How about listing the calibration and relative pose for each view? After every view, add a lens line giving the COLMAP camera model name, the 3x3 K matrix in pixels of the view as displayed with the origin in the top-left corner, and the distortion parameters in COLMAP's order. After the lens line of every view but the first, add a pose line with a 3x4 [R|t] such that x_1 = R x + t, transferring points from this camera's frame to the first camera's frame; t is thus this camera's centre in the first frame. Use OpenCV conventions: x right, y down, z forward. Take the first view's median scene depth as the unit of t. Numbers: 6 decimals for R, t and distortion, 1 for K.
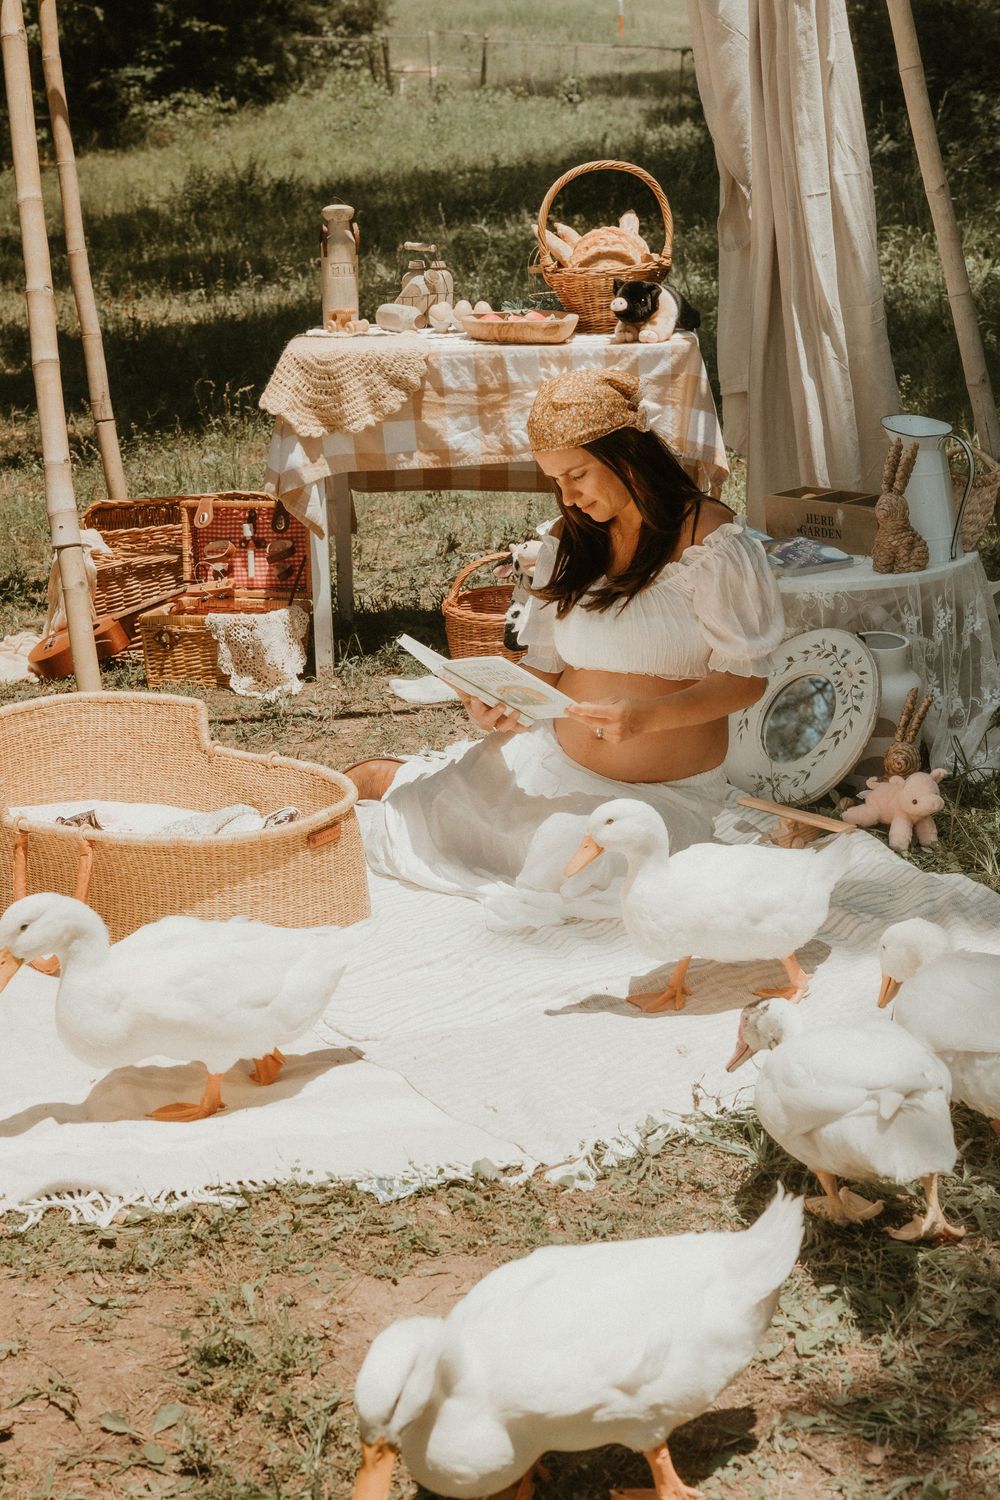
lens RADIAL K [[2645.0, 0, 500.0], [0, 2645.0, 750.0], [0, 0, 1]] dist [-0.034275, 0.182258]
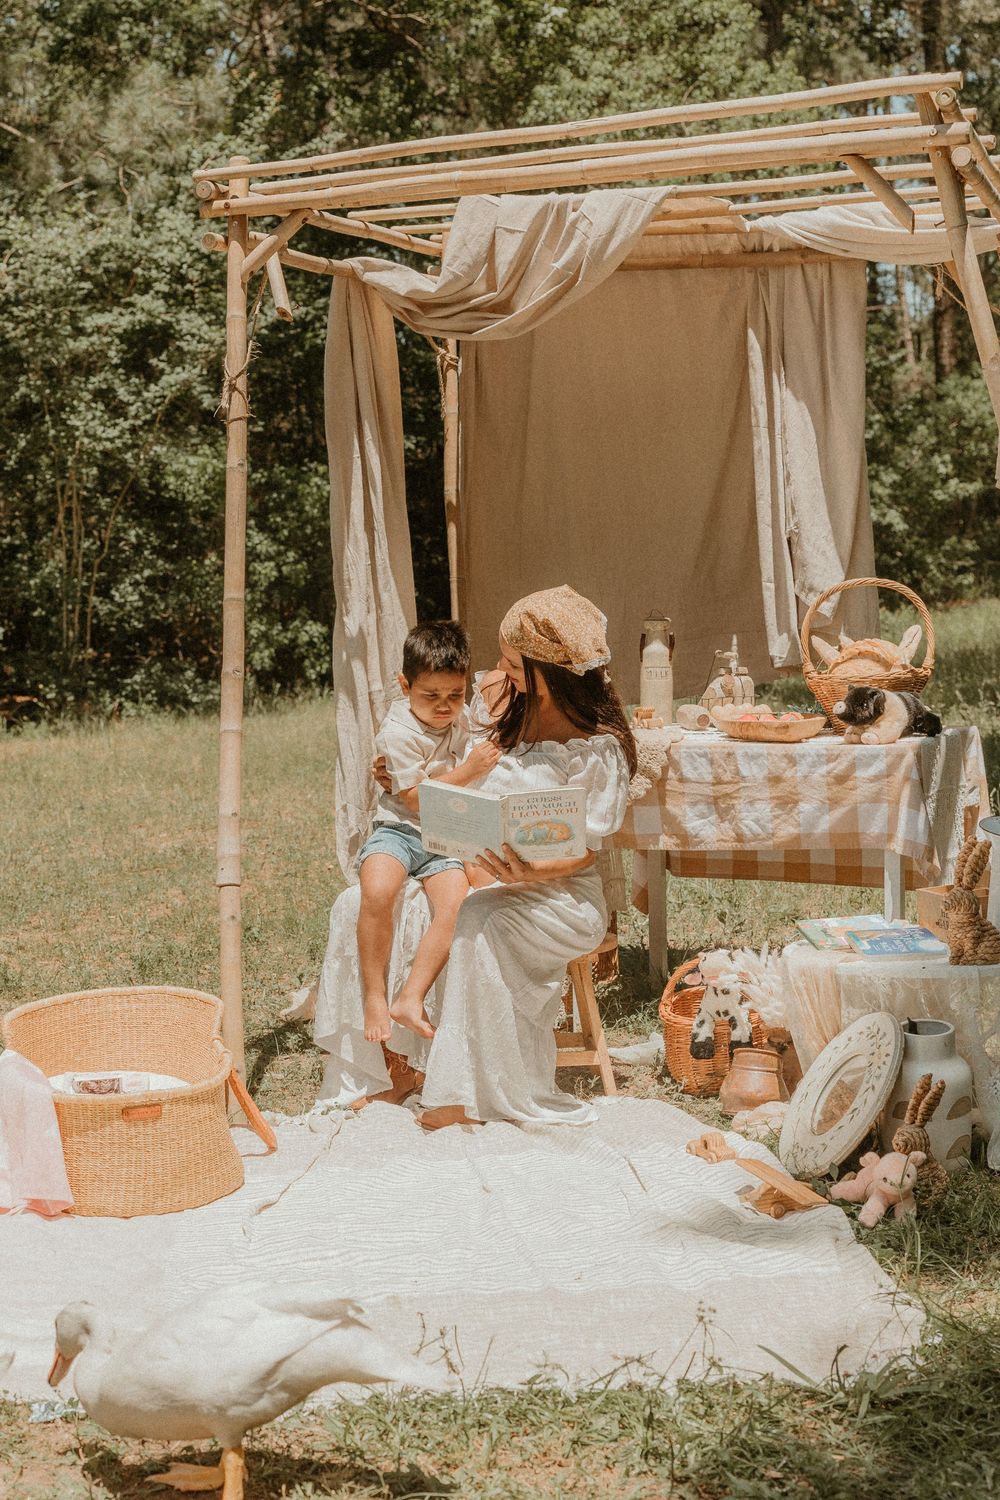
lens RADIAL K [[2537.3, 0, 497.4], [0, 2537.3, 776.2], [0, 0, 1]] dist [0.268473, -2.480674]
pose [[0.898579, 0.040796, -0.436911, 0.367211], [-0.108002, 0.985602, -0.130095, 0.008351], [0.425313, 0.164088, 0.890047, 0.023698]]
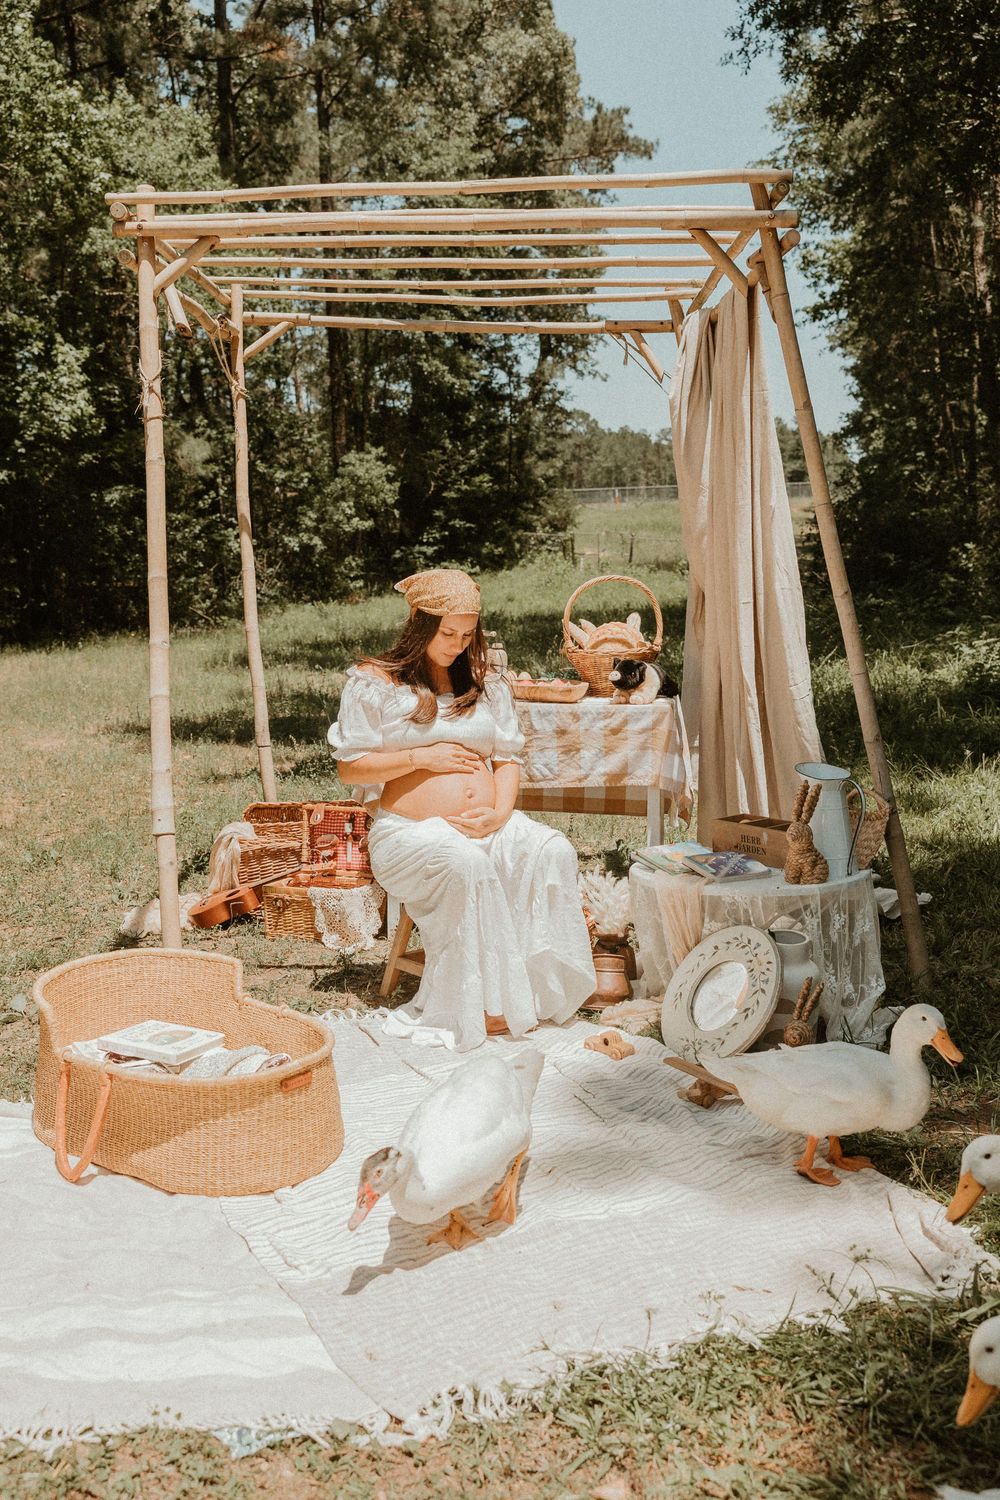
lens RADIAL K [[1549.3, 0, 500.0], [0, 1549.3, 750.0], [0, 0, 1]] dist [-0.007210, 0.005455]
pose [[0.993911, 0.039098, -0.103016, 0.069104], [-0.052405, 0.990153, -0.129812, -0.022857], [0.096926, 0.134420, 0.986173, 0.204759]]
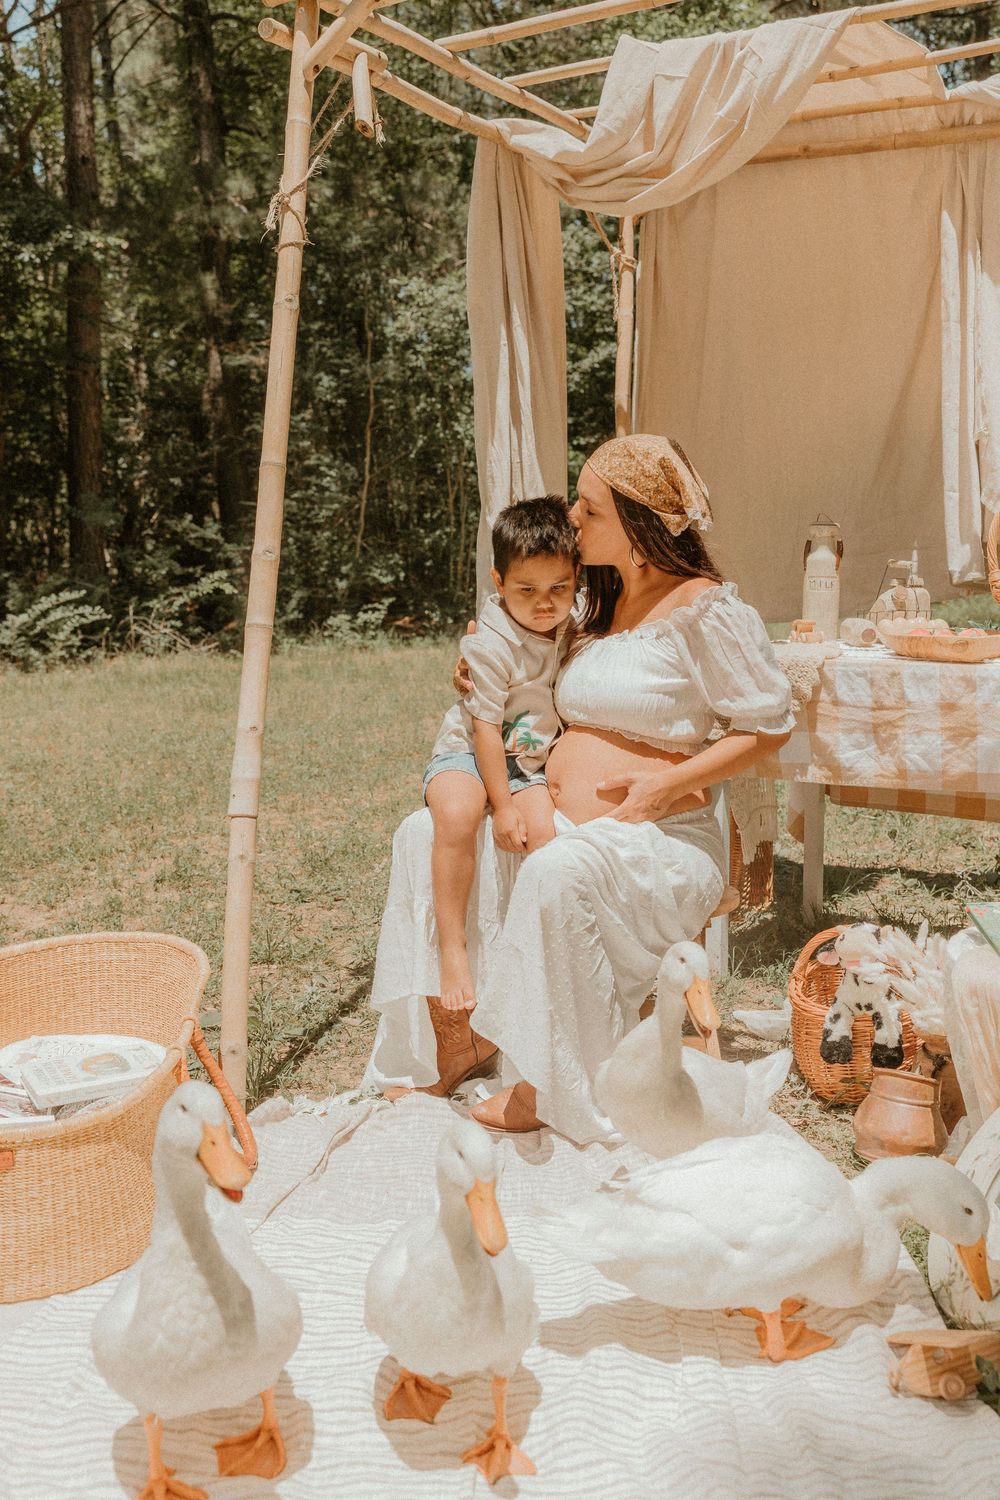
lens RADIAL K [[1423.3, 0, 556.2], [0, 1423.3, 724.1], [0, 0, 1]] dist [0.042596, 0.009730]
pose [[0.812177, 0.087174, -0.576861, 0.187751], [-0.160947, 0.983883, -0.077918, -0.072406], [0.560771, 0.156127, 0.813118, 0.527314]]
